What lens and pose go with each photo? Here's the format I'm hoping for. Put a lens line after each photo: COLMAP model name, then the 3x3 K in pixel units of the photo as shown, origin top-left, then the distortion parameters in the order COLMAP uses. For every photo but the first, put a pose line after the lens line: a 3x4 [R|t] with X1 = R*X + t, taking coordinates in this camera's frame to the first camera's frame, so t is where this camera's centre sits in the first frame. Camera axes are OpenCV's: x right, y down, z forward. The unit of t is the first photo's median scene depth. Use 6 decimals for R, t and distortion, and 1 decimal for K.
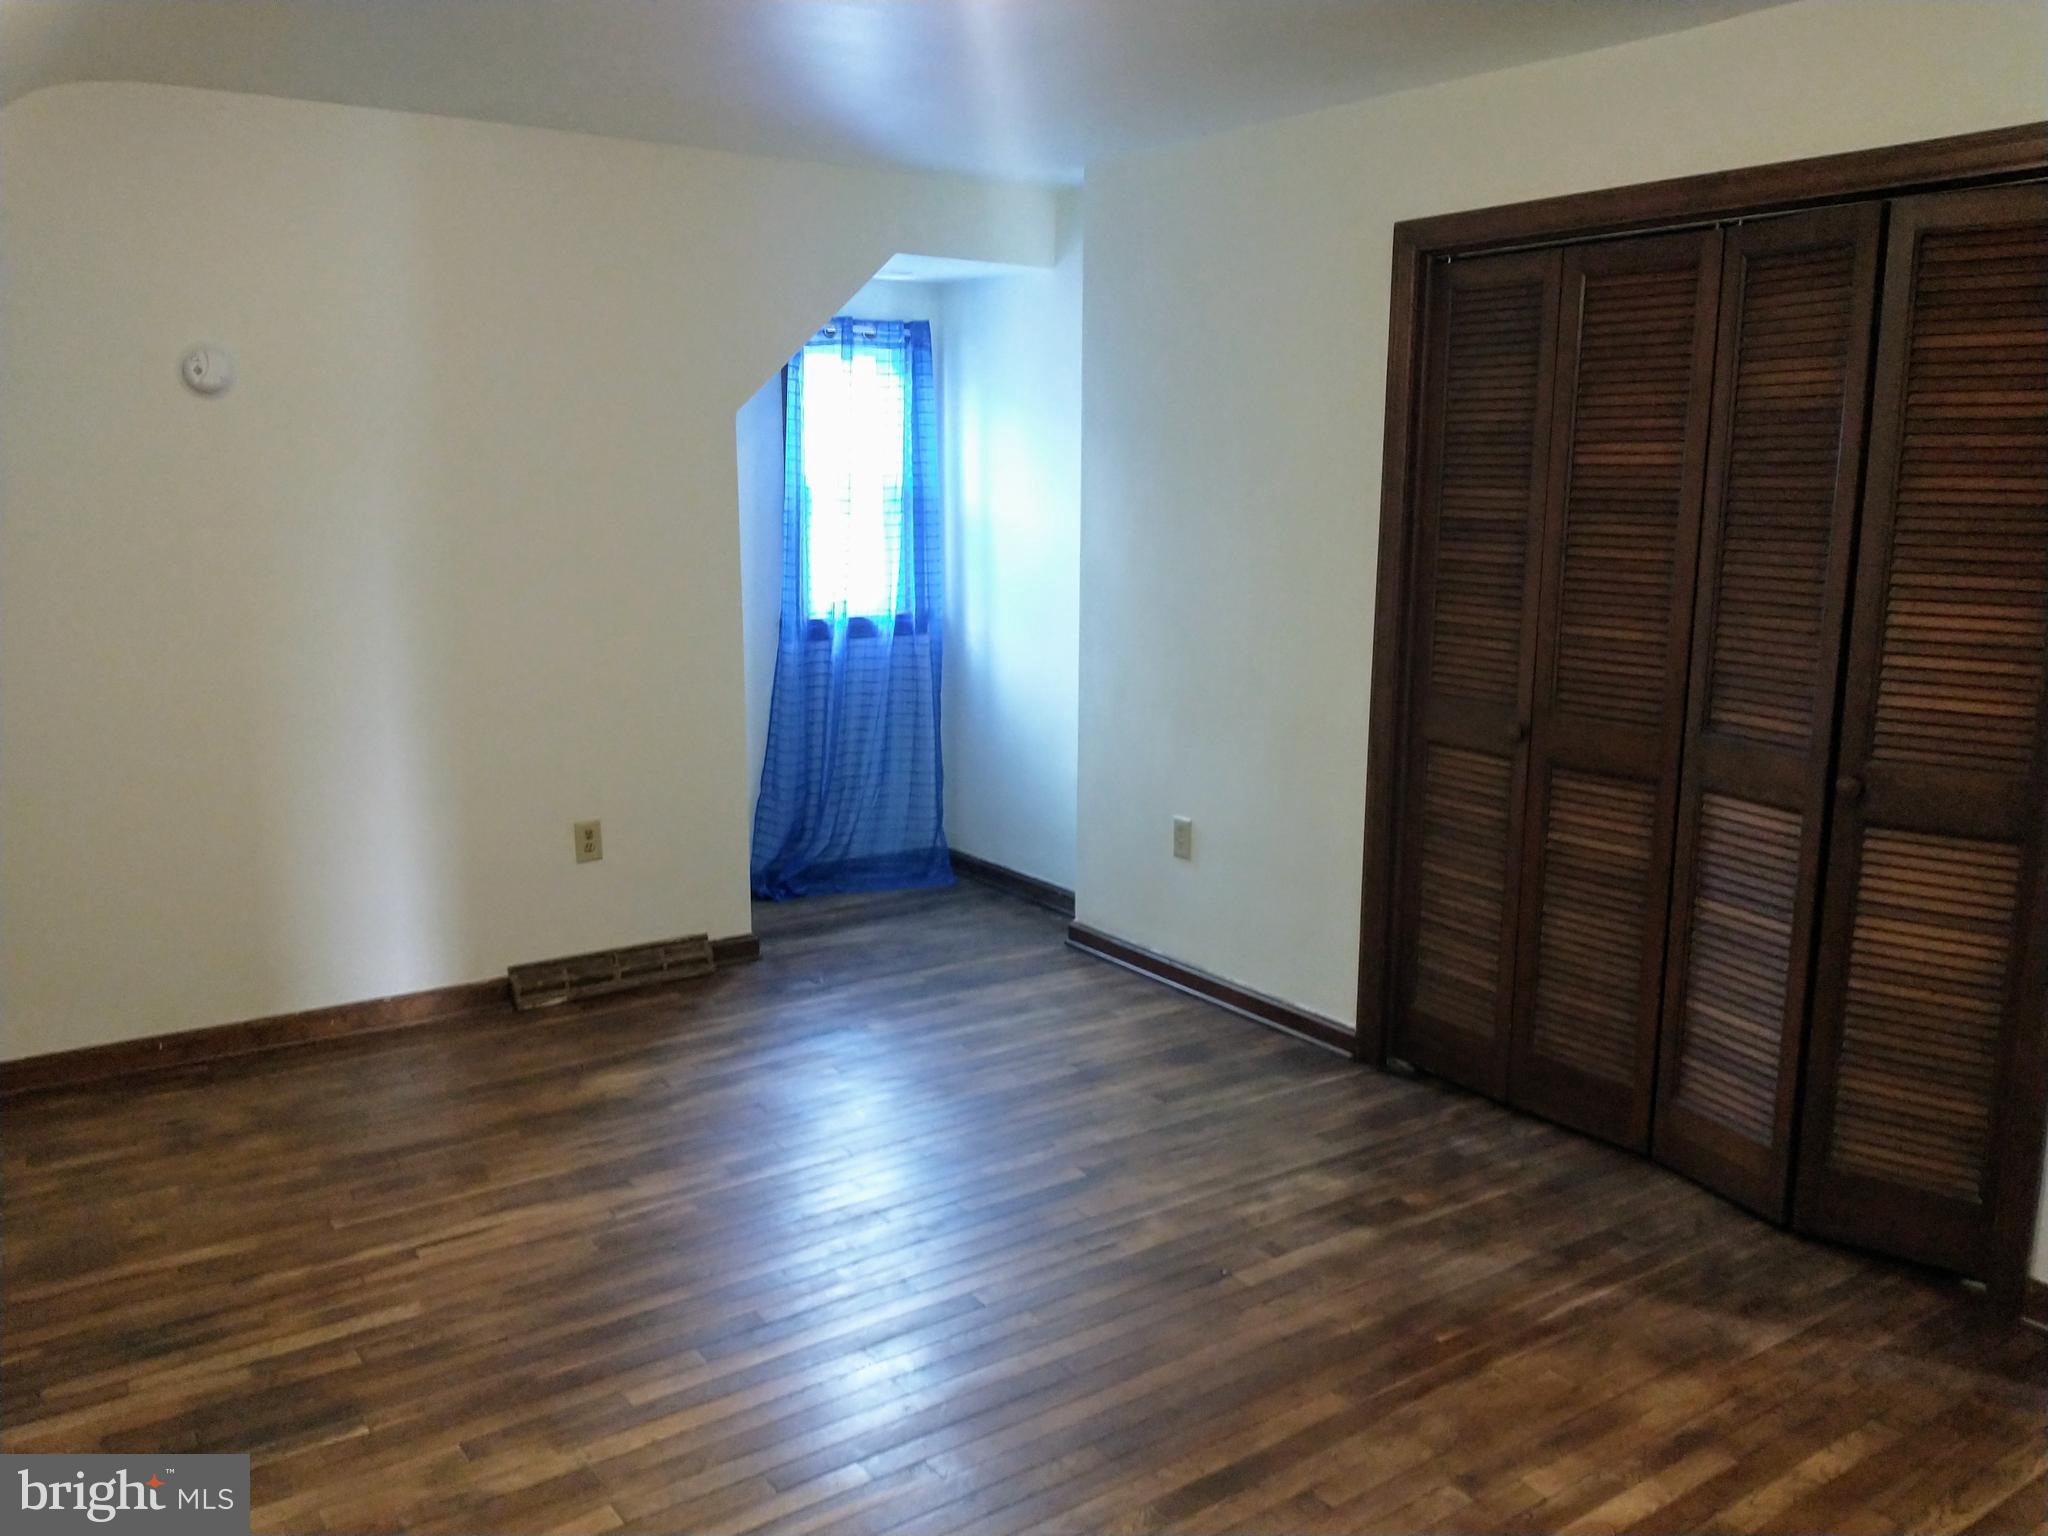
lens RADIAL K [[1648.2, 0, 1024.0], [0, 1648.2, 768.0], [0, 0, 1]] dist [0.074613, -0.147315]
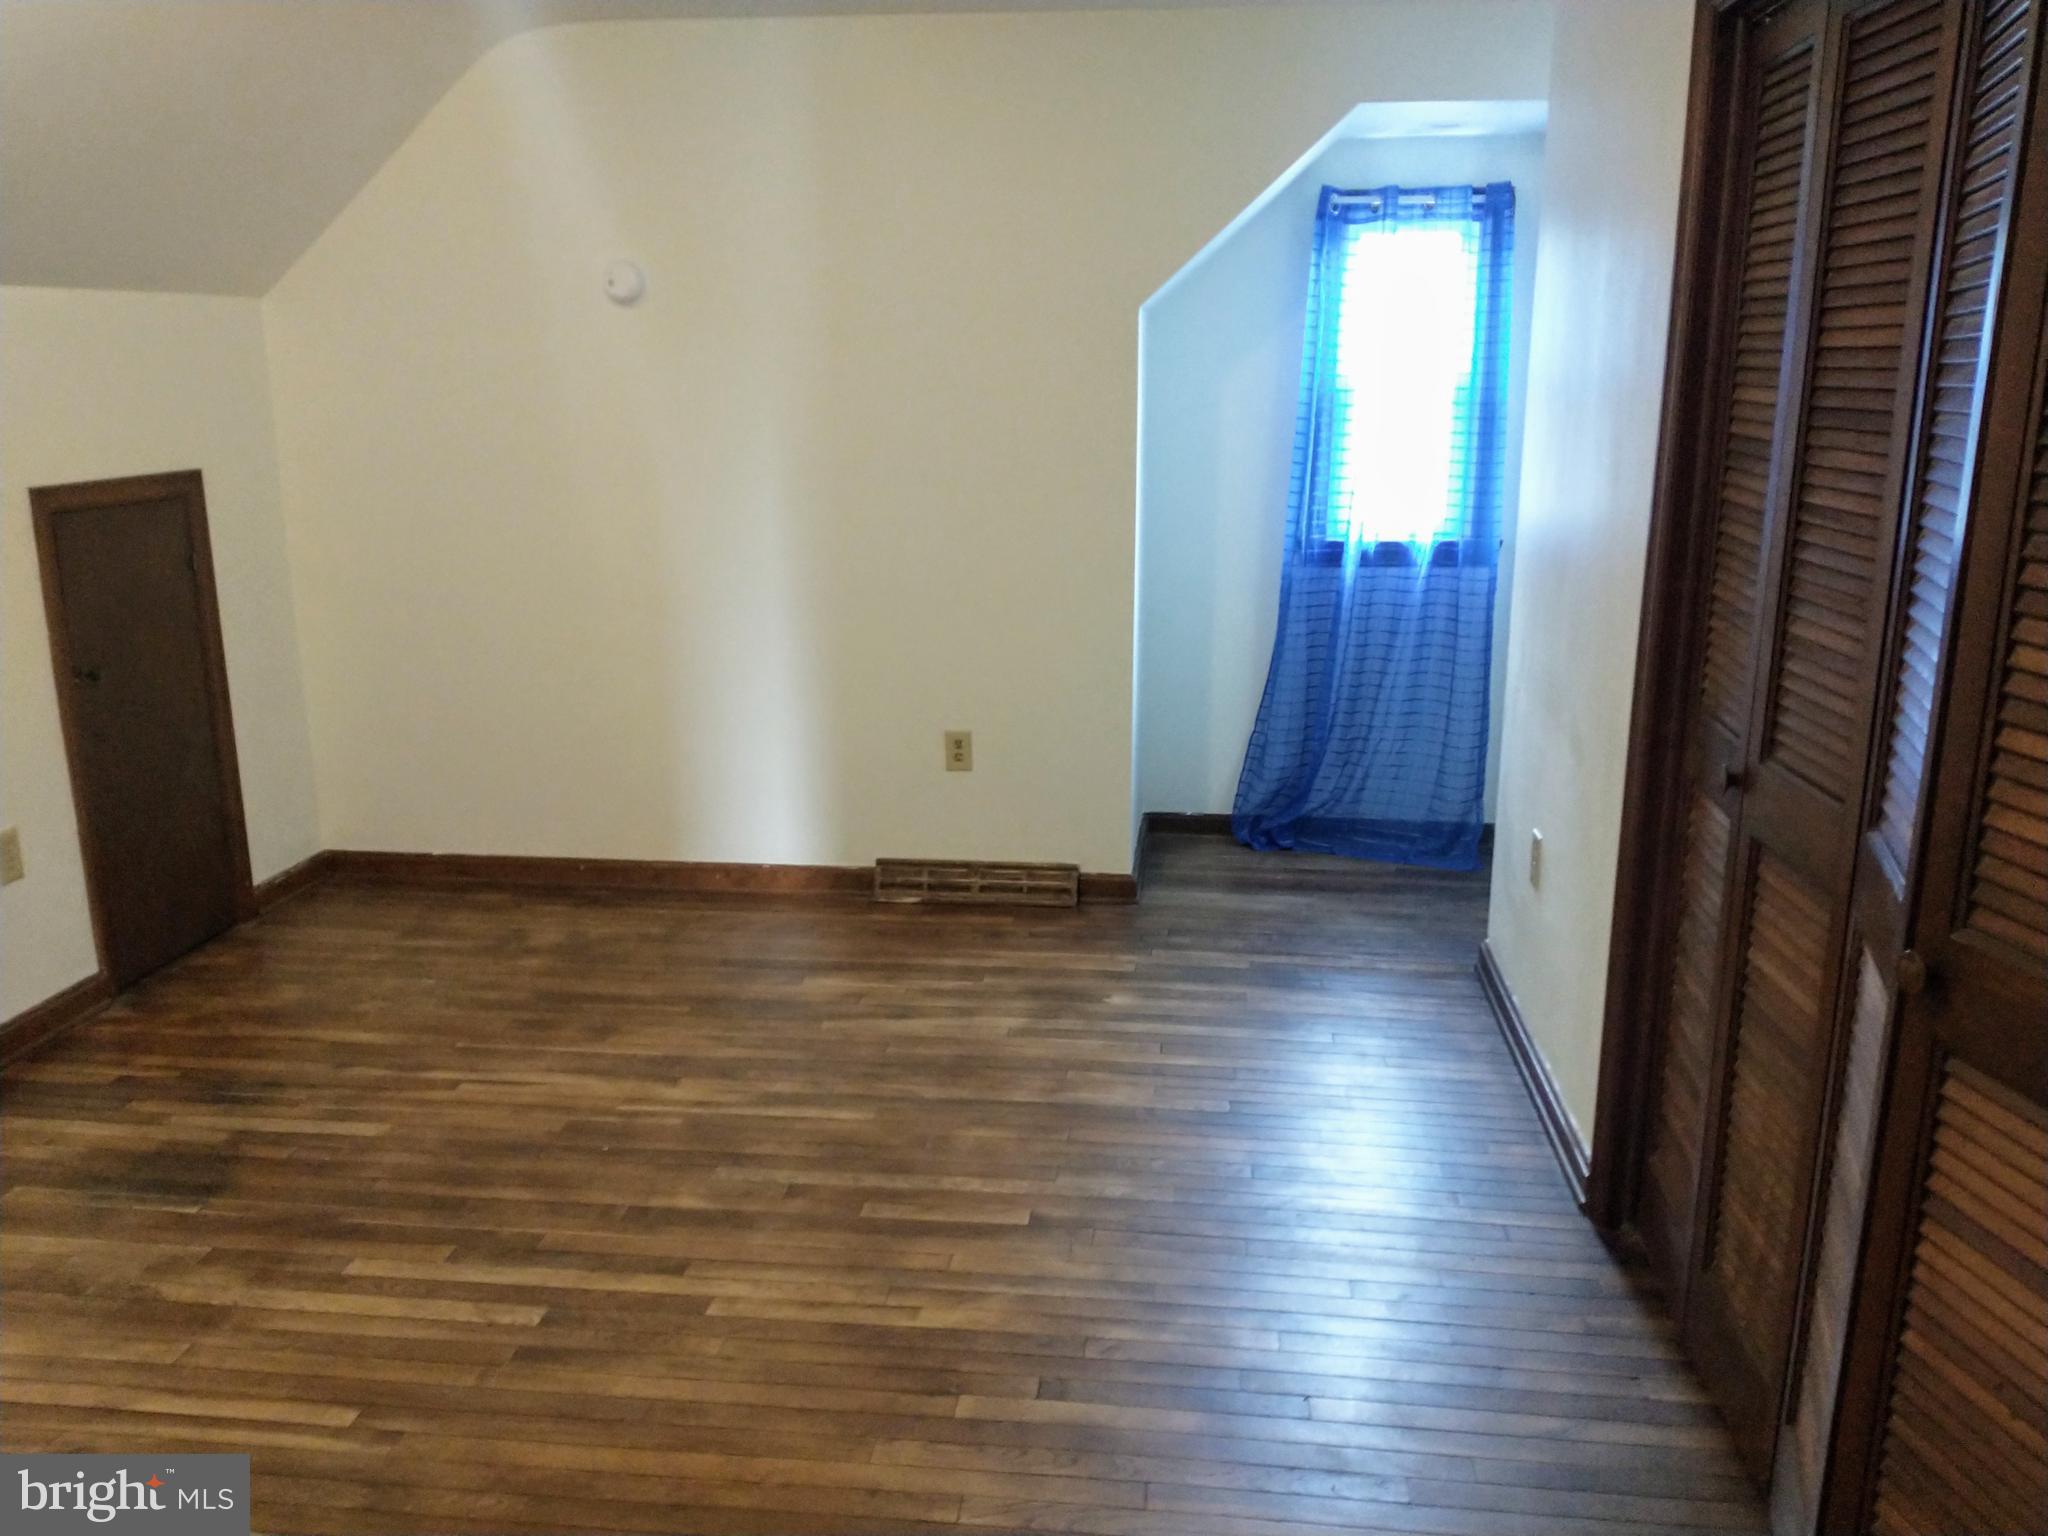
lens RADIAL K [[1621.9, 0, 1017.6], [0, 1621.9, 768.8], [0, 0, 1]] dist [0.095644, -0.188217]
pose [[0.748221, 0.151175, -0.645996, 0.399785], [-0.113895, 0.988507, 0.099411, -0.046180], [0.653600, -0.000806, 0.756840, 0.283473]]
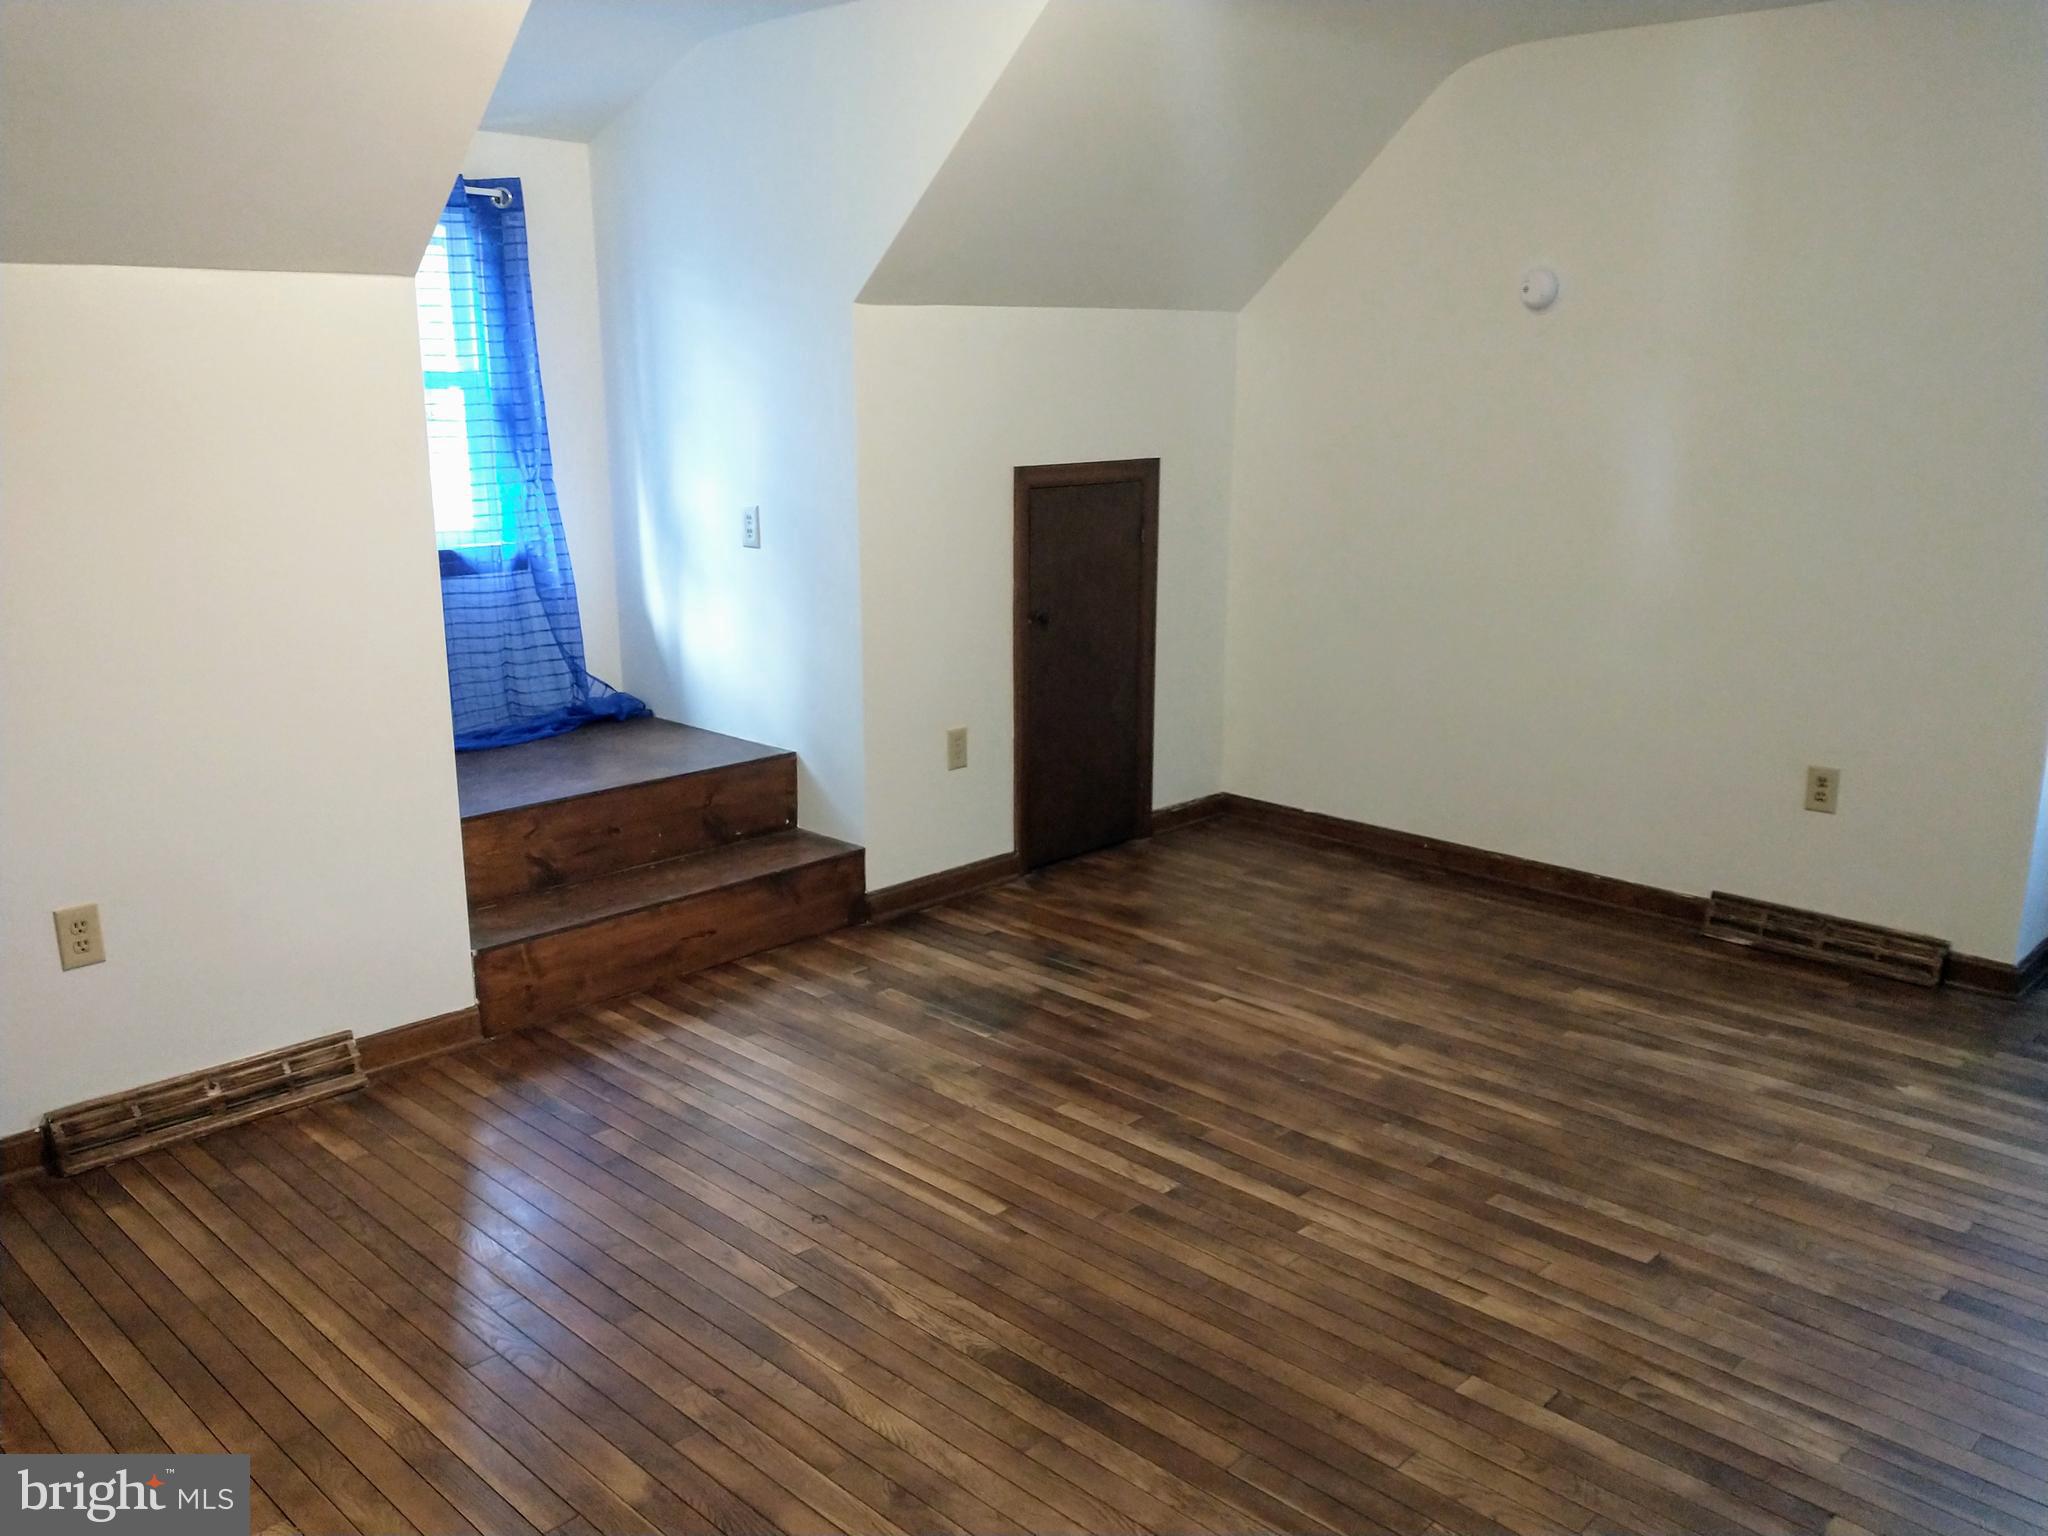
lens RADIAL K [[1632.8, 0, 1024.0], [0, 1632.8, 768.0], [0, 0, 1]] dist [0.052508, -0.122790]
pose [[0.185058, 0.225408, -0.956527, 0.516540], [-0.180663, 0.964553, 0.192347, -0.061618], [0.965978, 0.137214, 0.219221, 0.380359]]
